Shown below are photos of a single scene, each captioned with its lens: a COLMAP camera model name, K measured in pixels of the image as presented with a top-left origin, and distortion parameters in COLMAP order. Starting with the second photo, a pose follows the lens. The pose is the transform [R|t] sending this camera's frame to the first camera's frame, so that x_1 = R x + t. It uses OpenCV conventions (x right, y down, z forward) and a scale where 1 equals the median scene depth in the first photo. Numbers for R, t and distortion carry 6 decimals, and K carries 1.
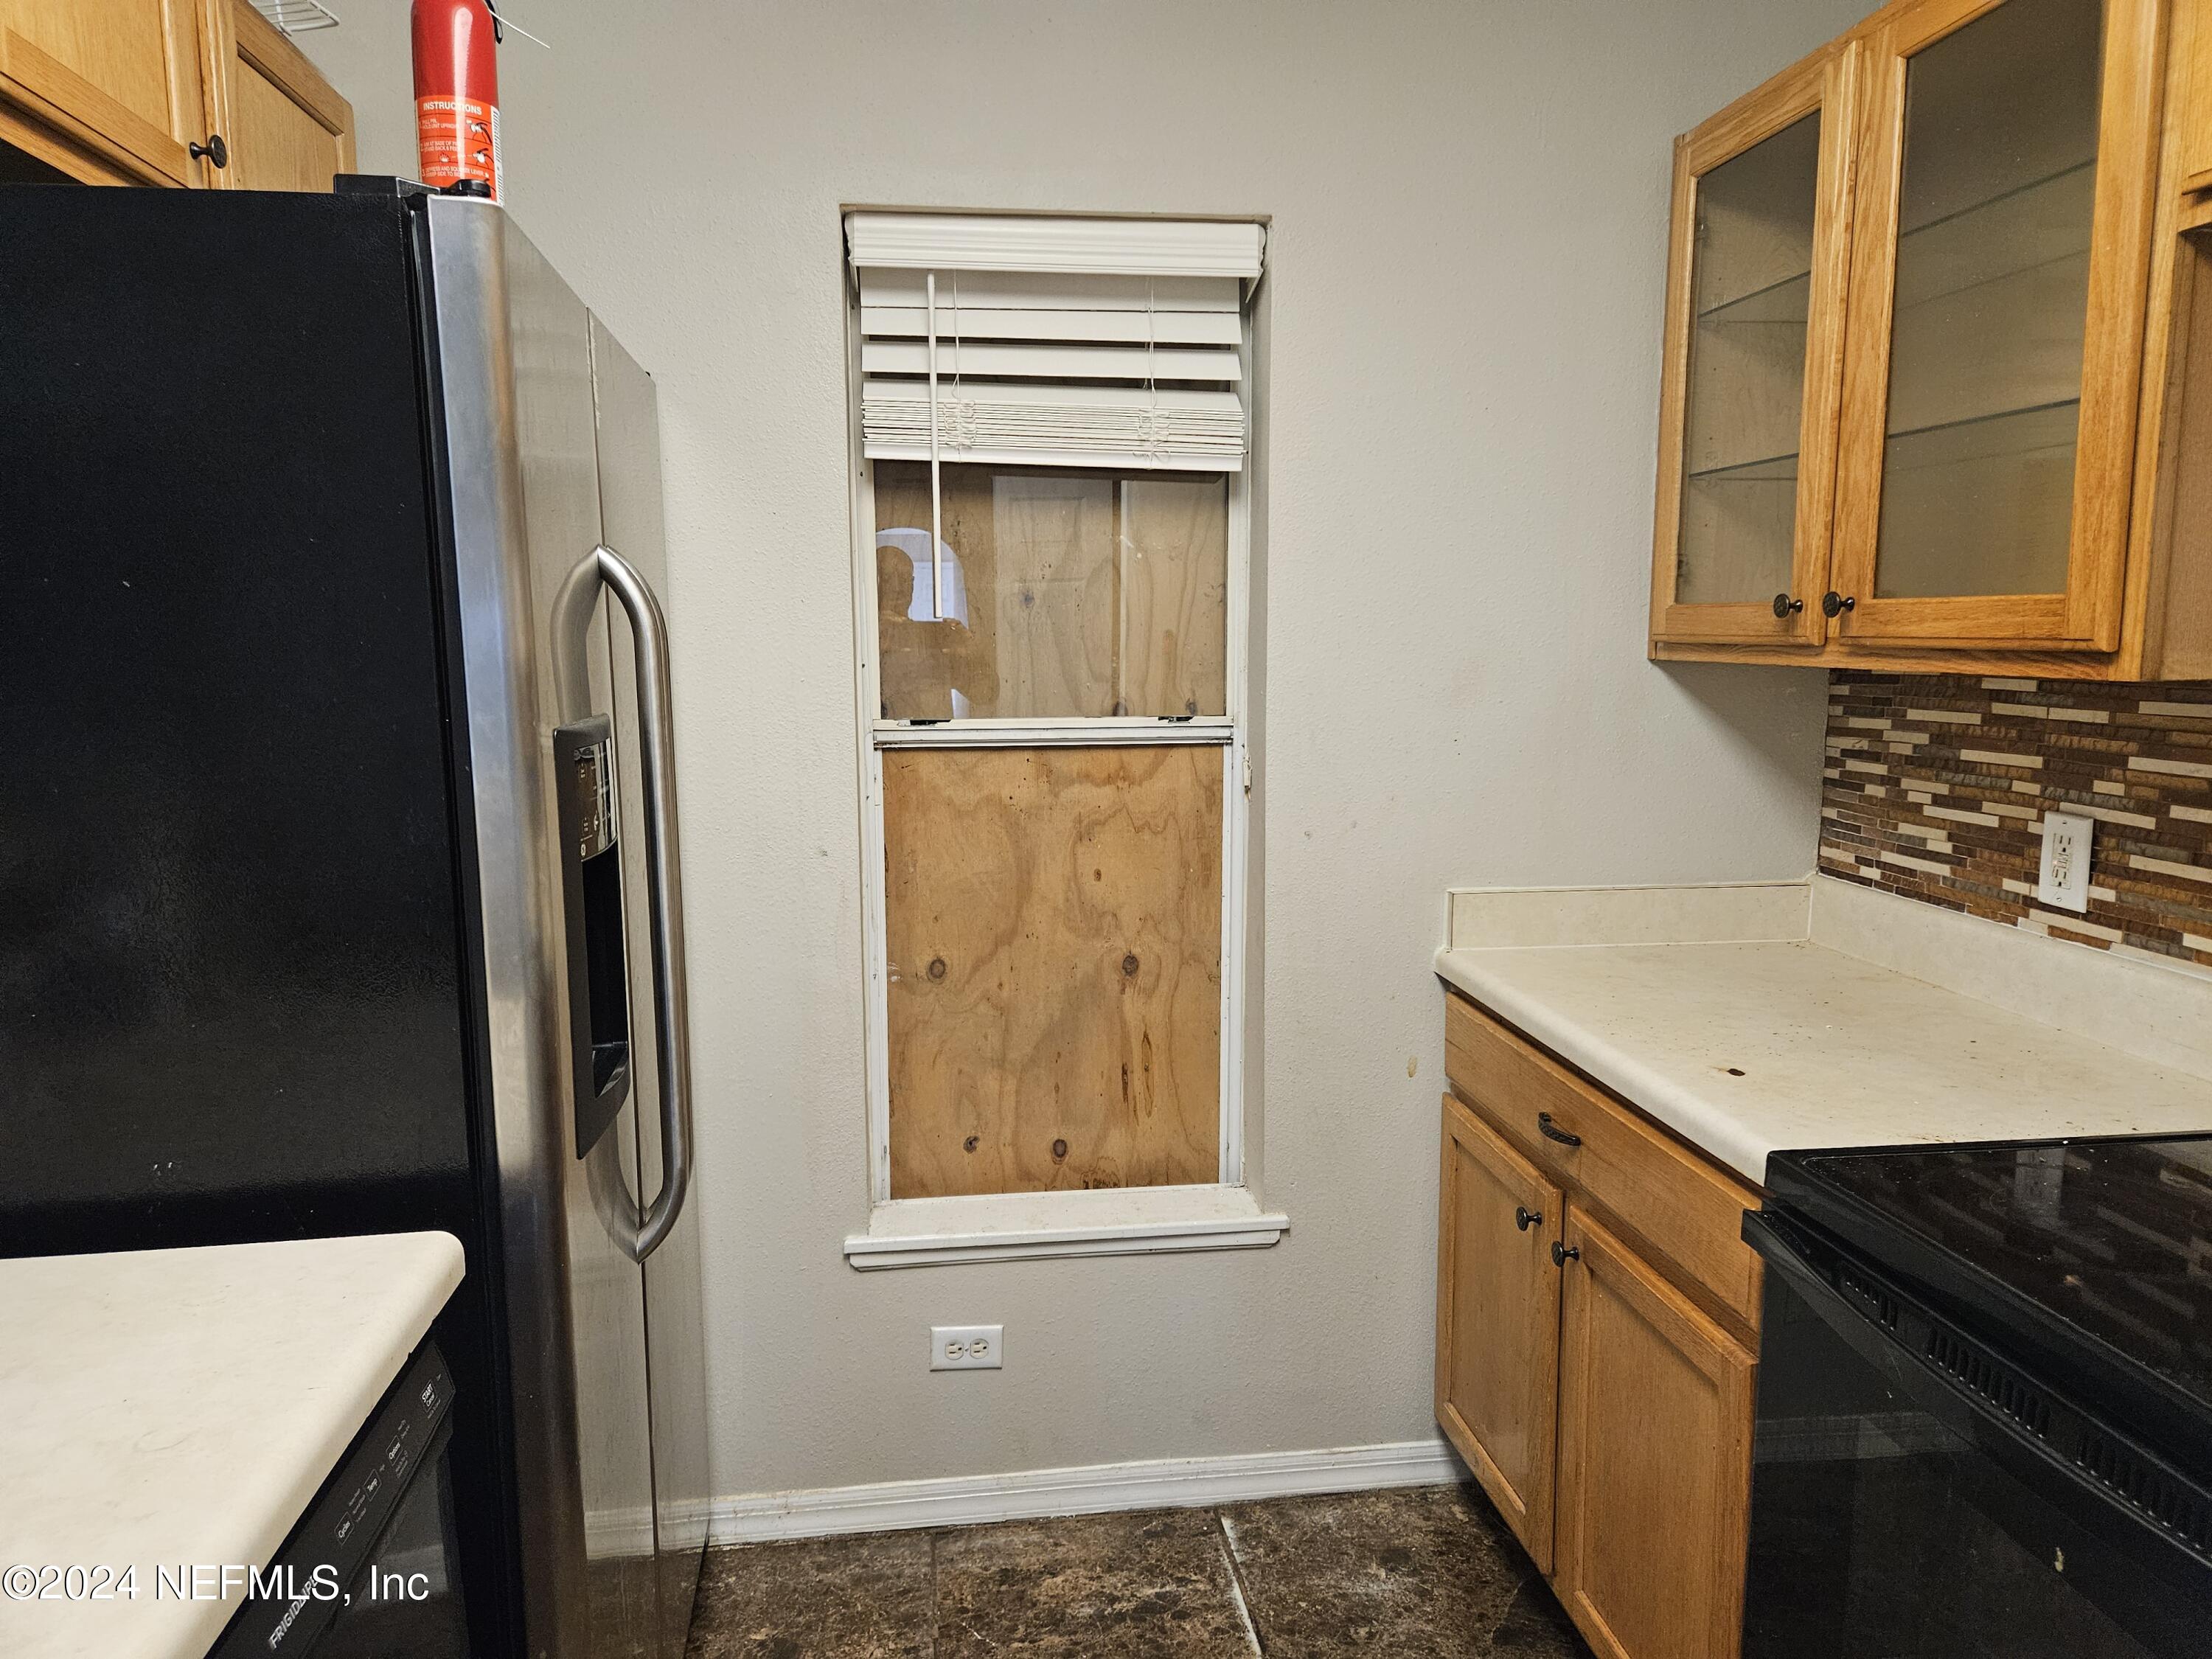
lens RADIAL K [[1480.0, 0, 1088.5], [0, 1480.0, 831.4], [0, 0, 1]] dist [0.081794, -0.074174]
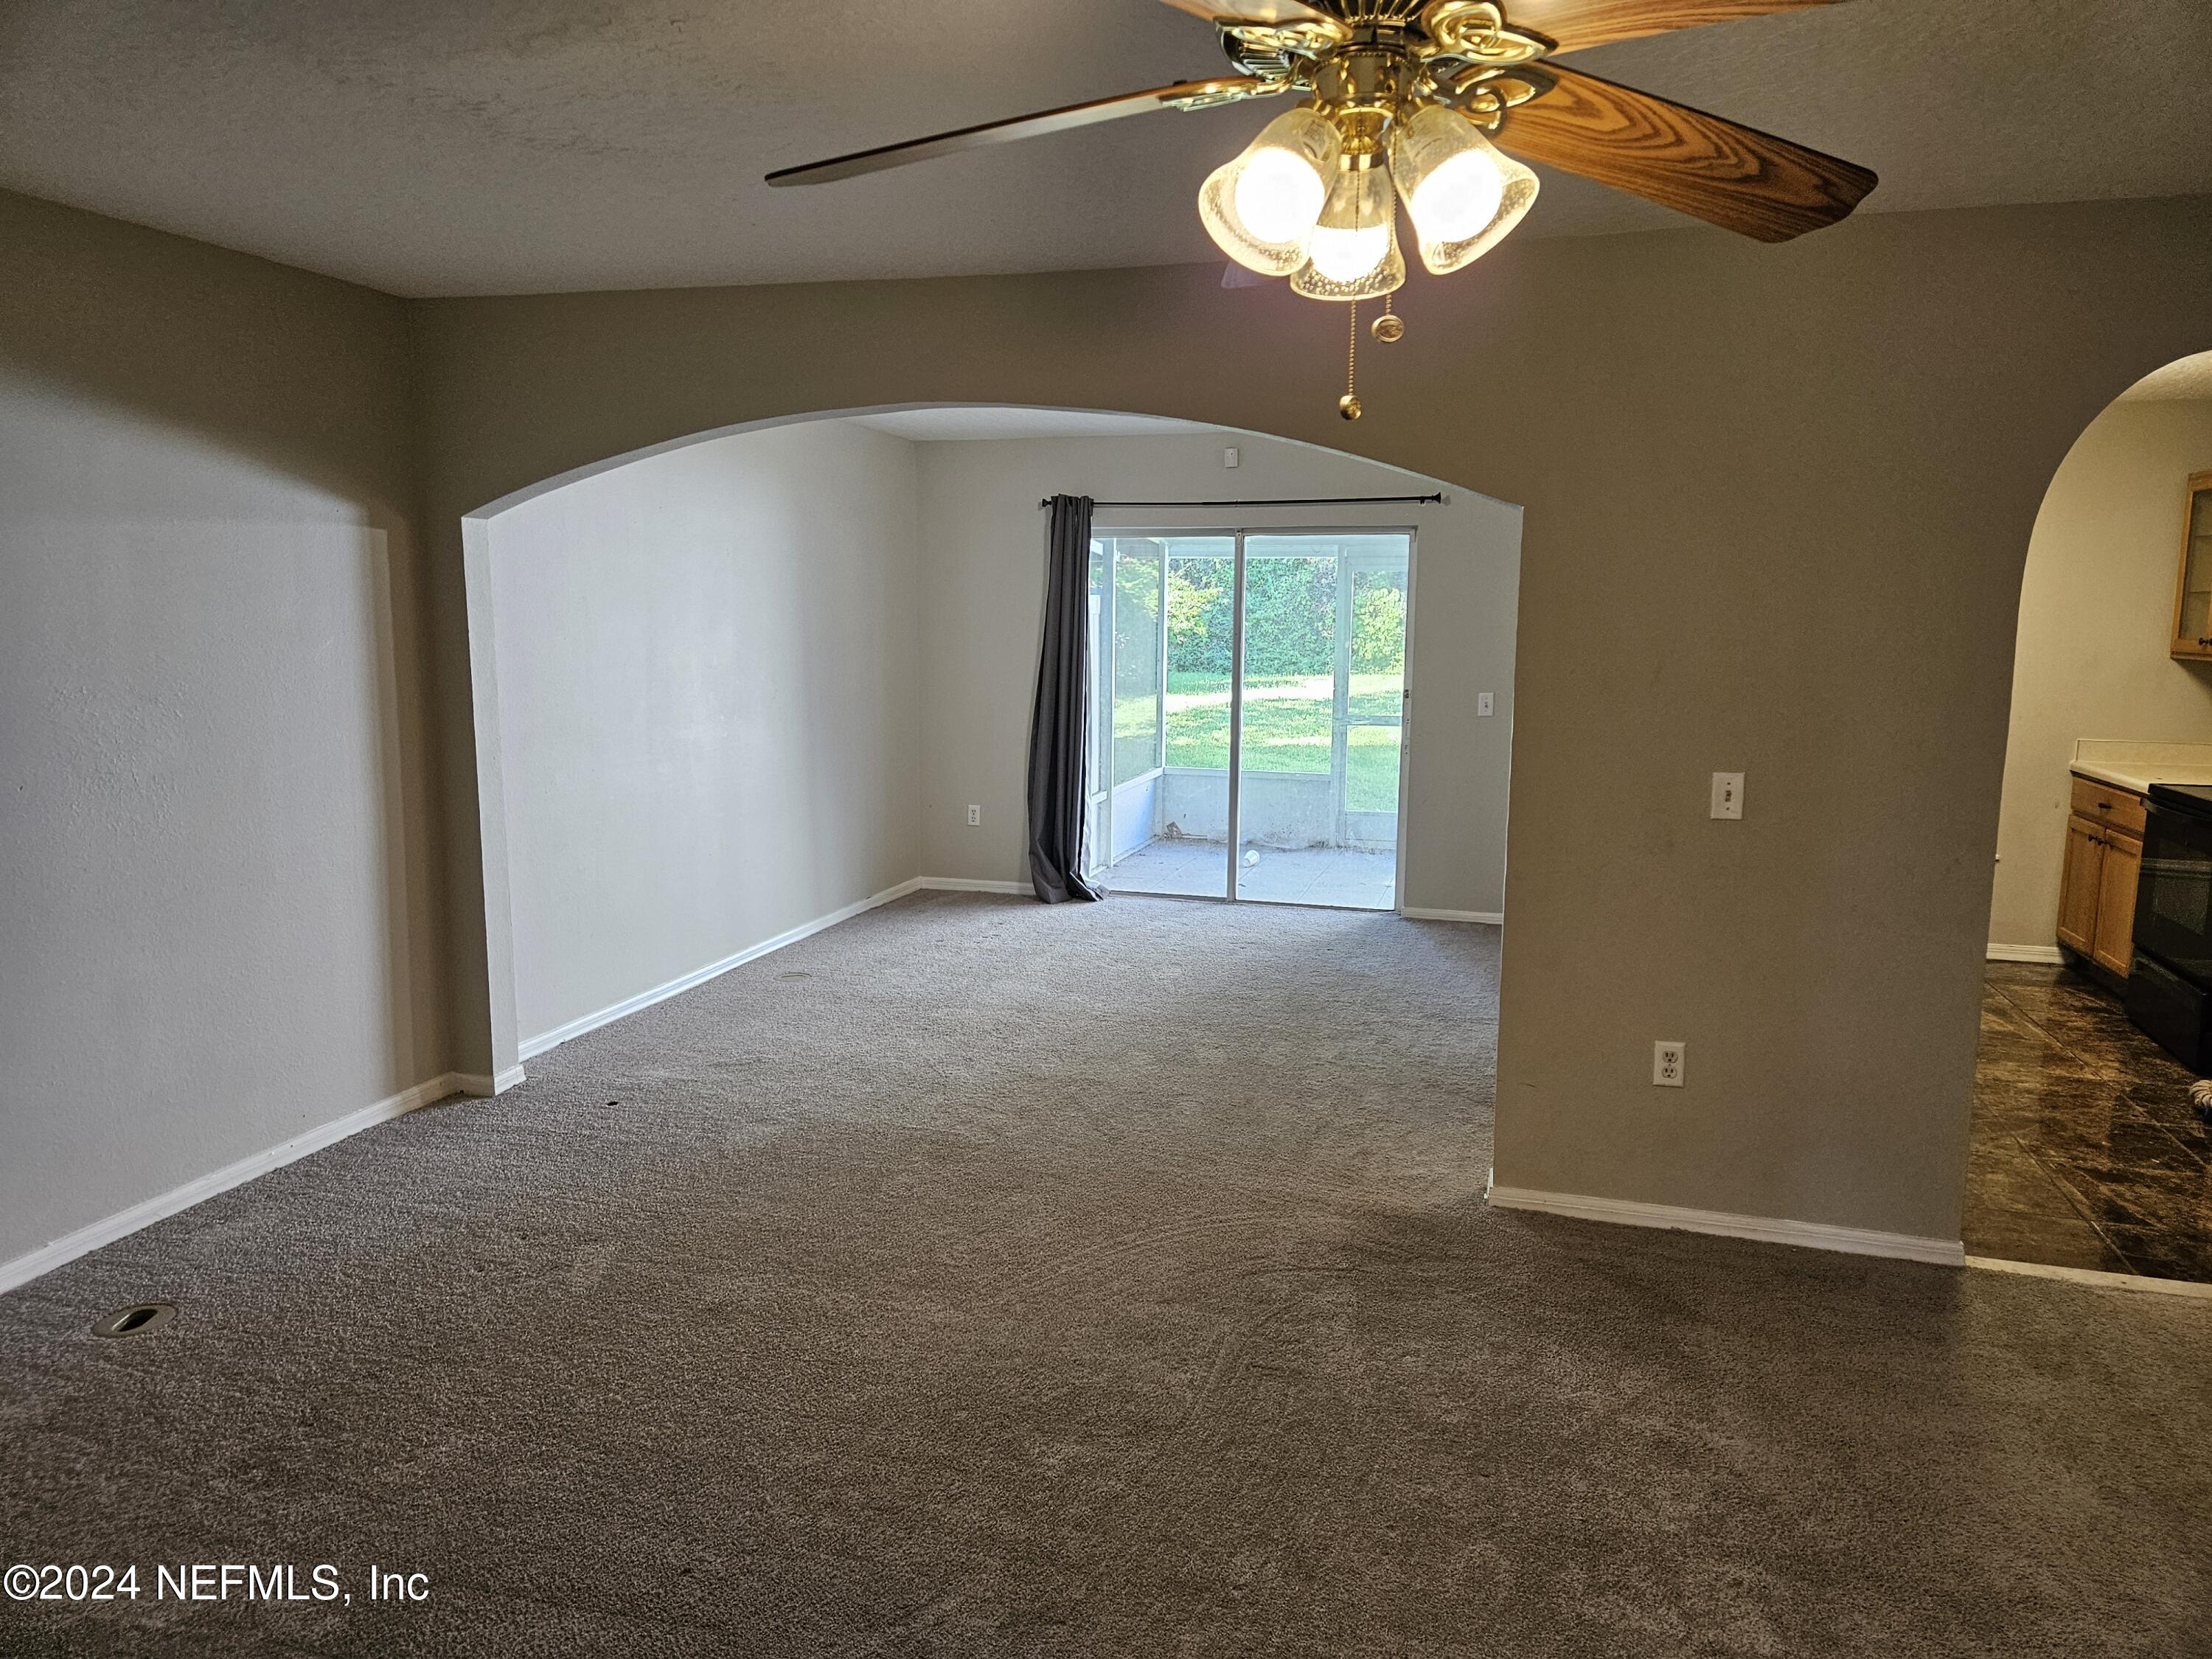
lens RADIAL K [[1446.6, 0, 1103.6], [0, 1446.6, 809.4], [0, 0, 1]] dist [0.002553, 0.000074]
pose [[0.909583, 0.066685, -0.410137, -0.304065], [-0.065927, 0.997696, 0.016007, 0.255967], [0.410259, 0.012480, 0.911884, -2.288310]]
